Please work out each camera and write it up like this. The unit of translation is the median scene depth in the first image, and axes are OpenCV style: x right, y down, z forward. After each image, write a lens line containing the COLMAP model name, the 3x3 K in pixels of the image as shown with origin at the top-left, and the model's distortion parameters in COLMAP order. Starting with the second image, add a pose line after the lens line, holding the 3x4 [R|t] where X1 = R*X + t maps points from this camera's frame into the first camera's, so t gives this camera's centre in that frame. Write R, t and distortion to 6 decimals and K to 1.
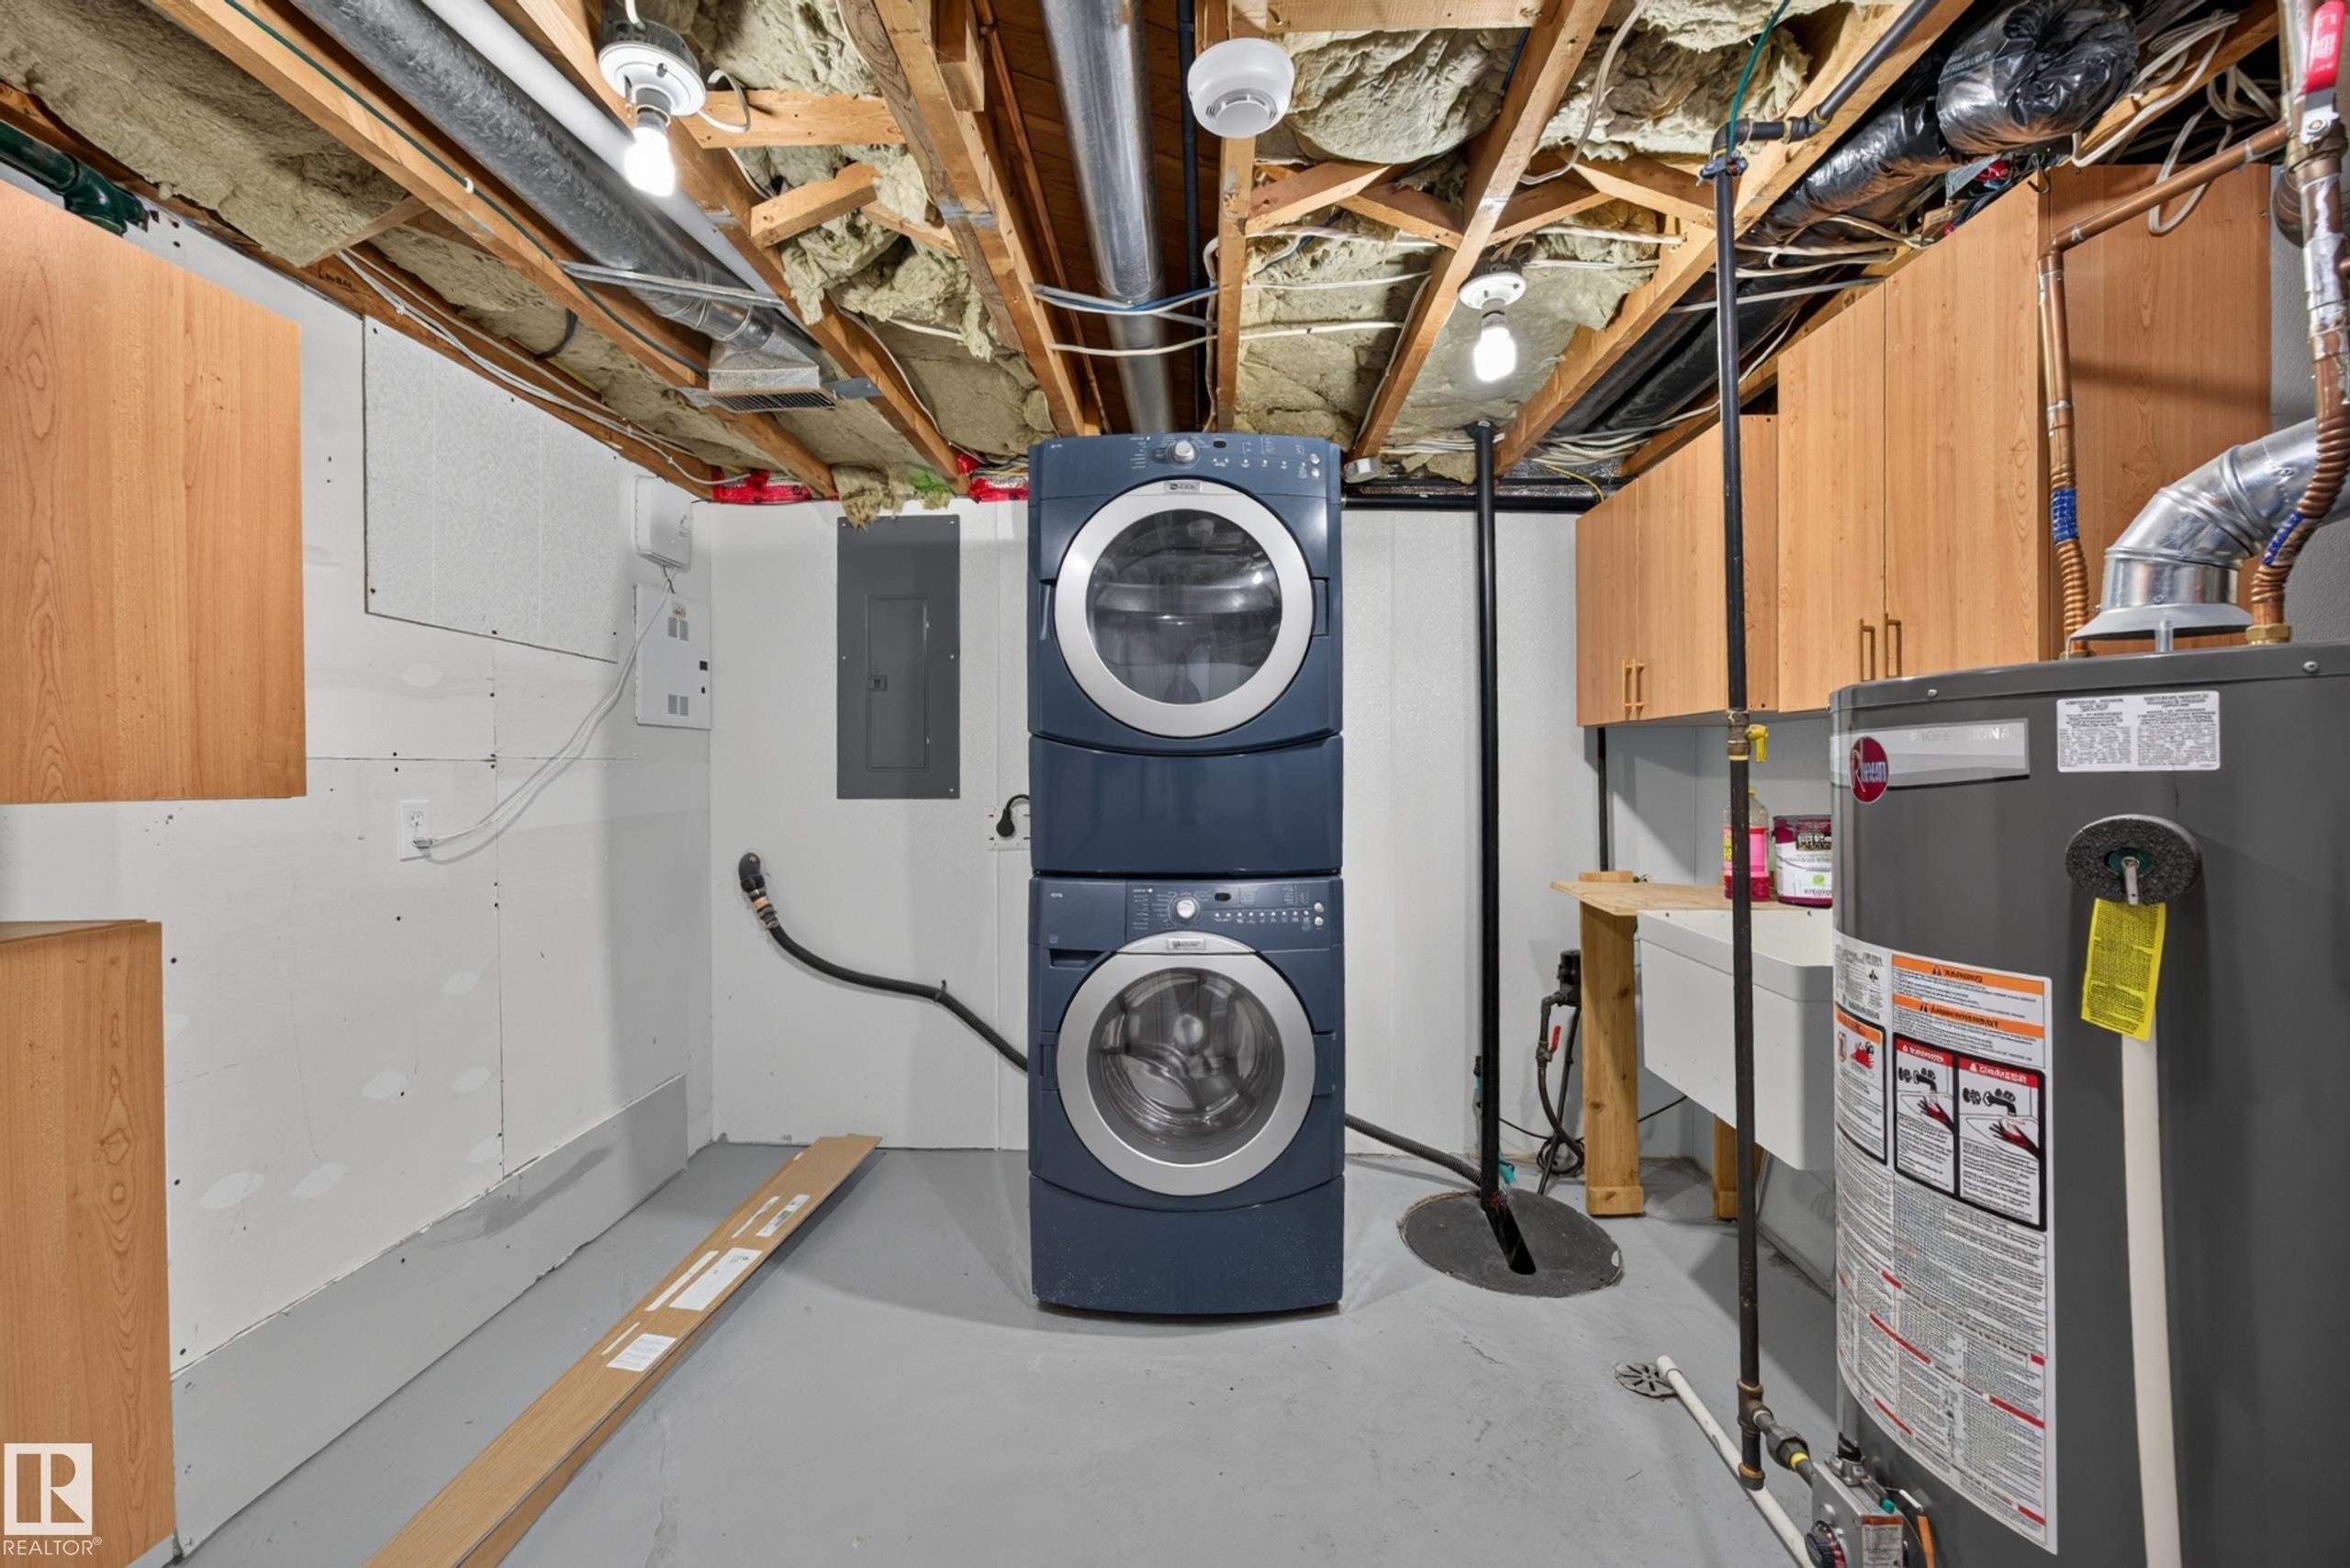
lens RADIAL K [[986.8, 0, 1175.0], [0, 986.8, 784.0], [0, 0, 1]] dist [-0.015797, 0.013455]
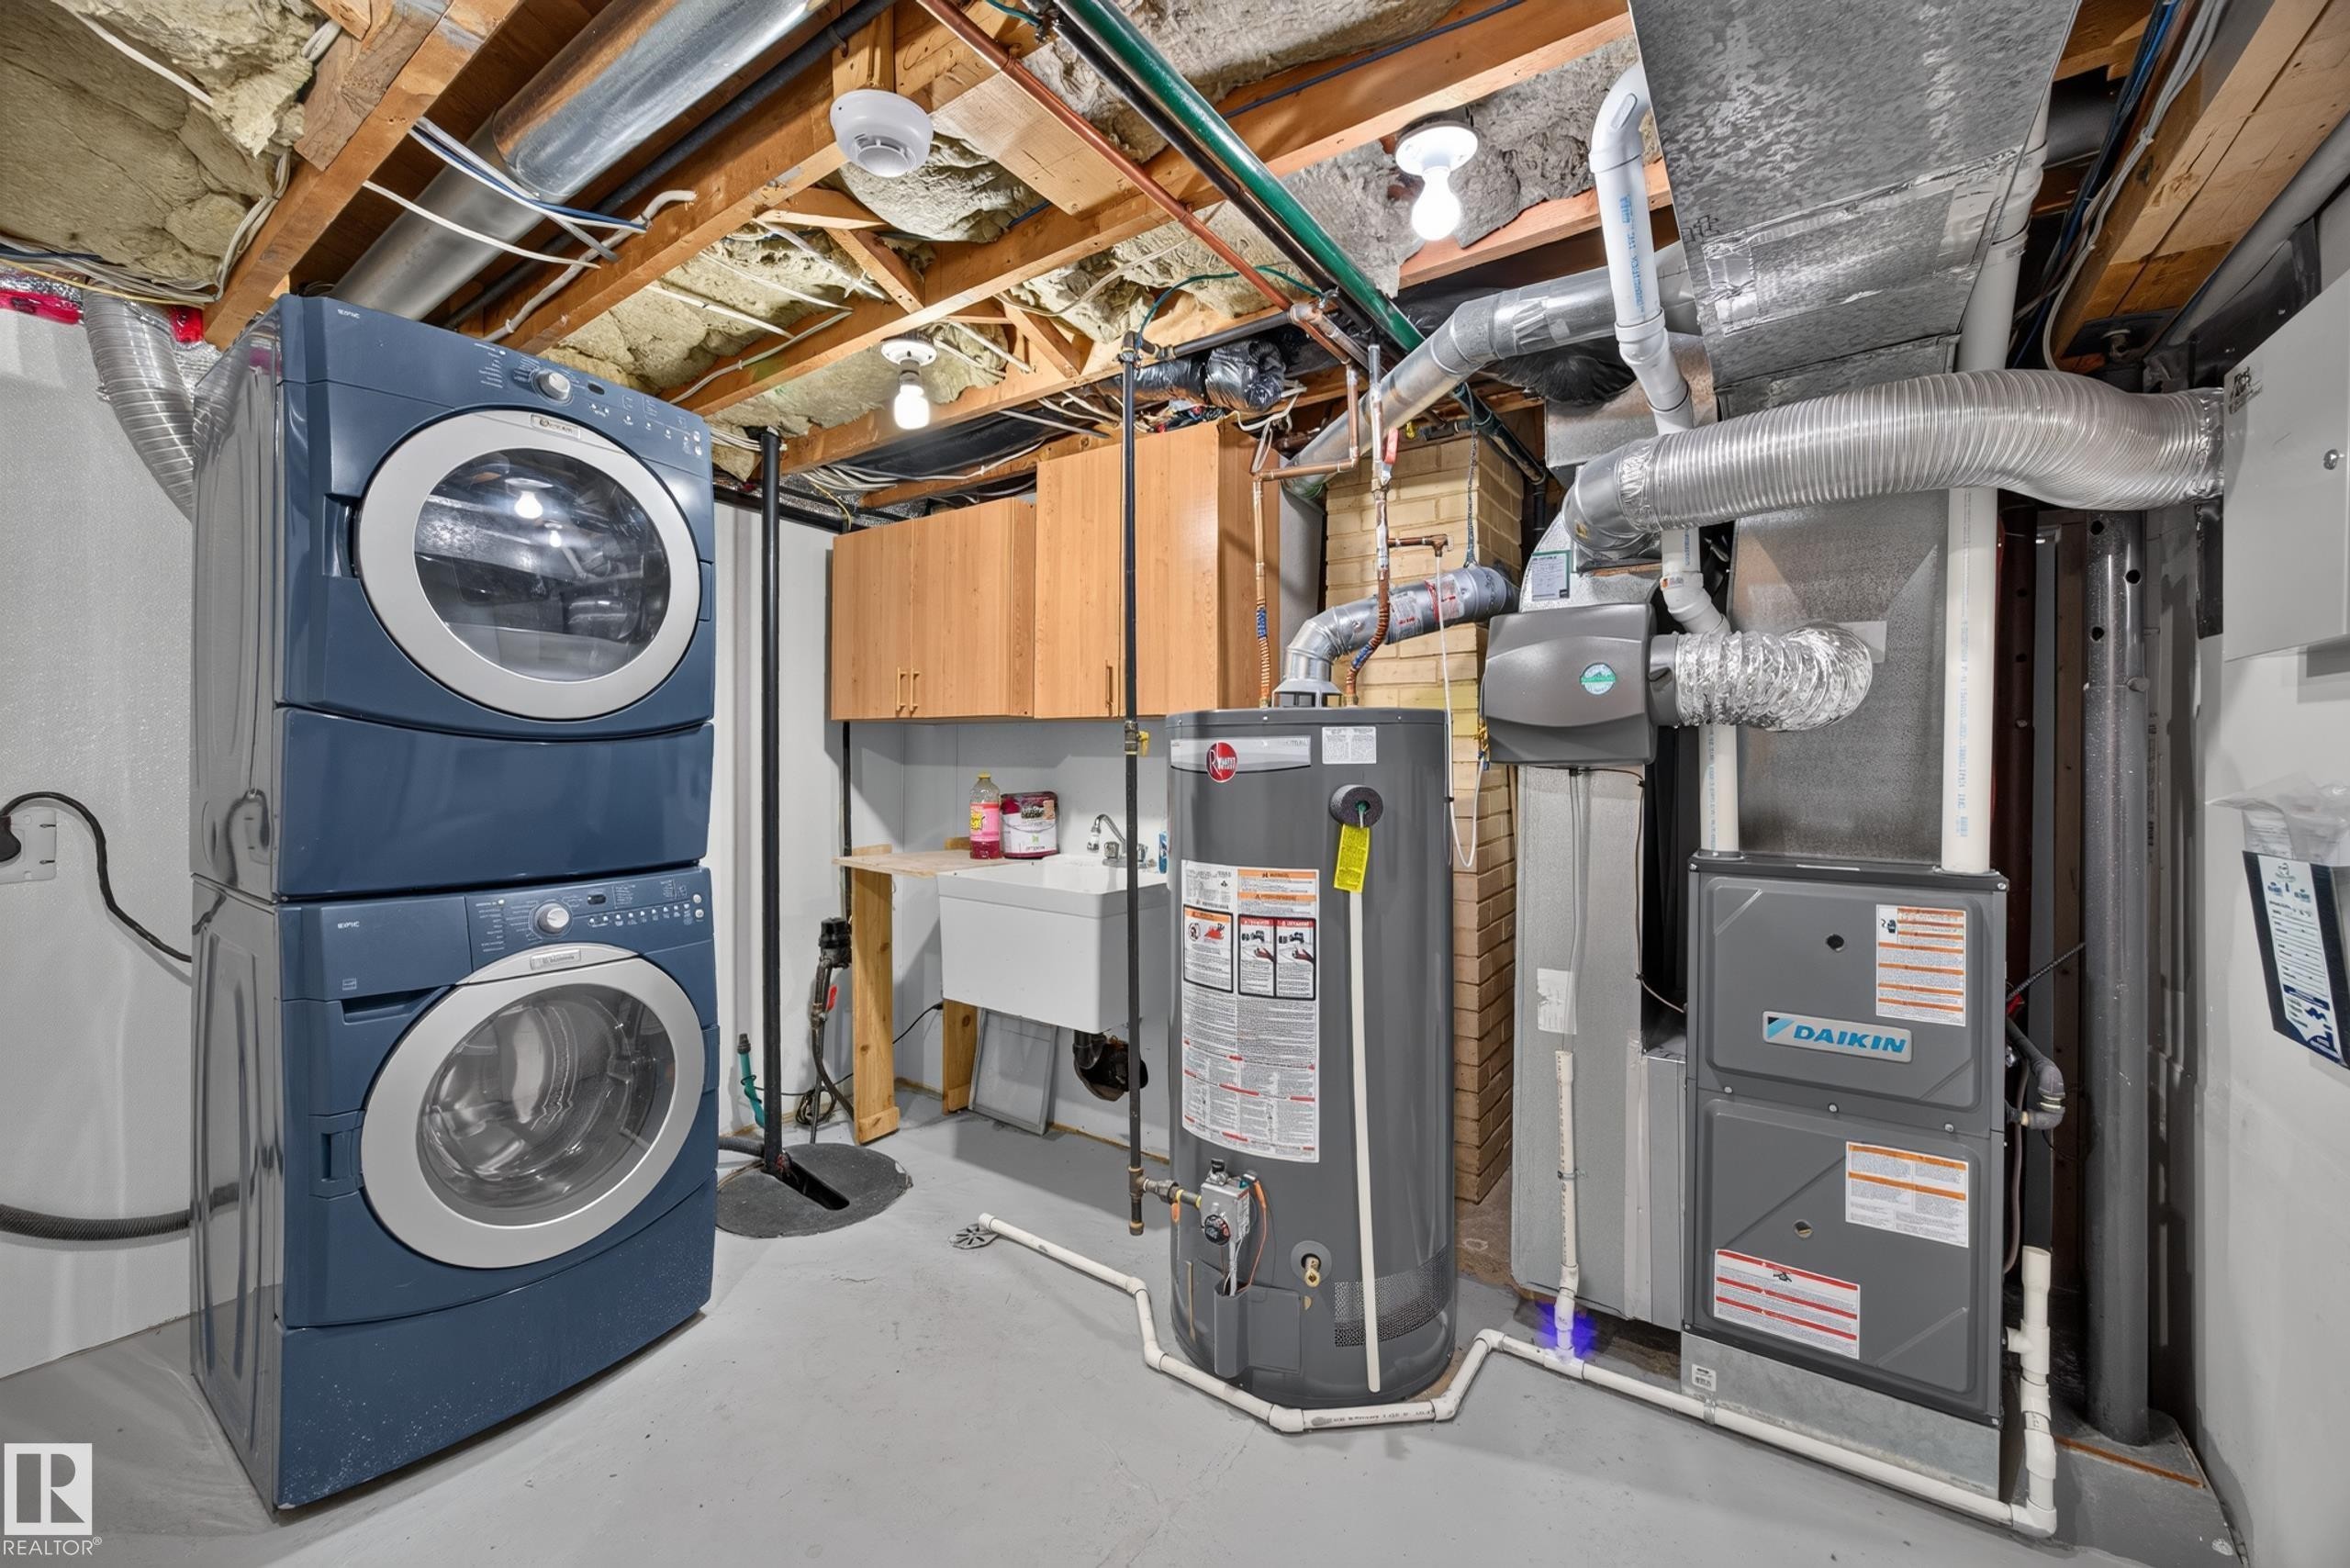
lens RADIAL K [[956.1, 0, 1184.5], [0, 956.1, 766.0], [0, 0, 1]] dist [-0.014829, 0.011454]
pose [[0.535843, 0.001115, 0.844317, -0.459986], [0.003097, 0.999990, -0.003286, -0.001275], [-0.844312, 0.004376, 0.535834, 0.112161]]
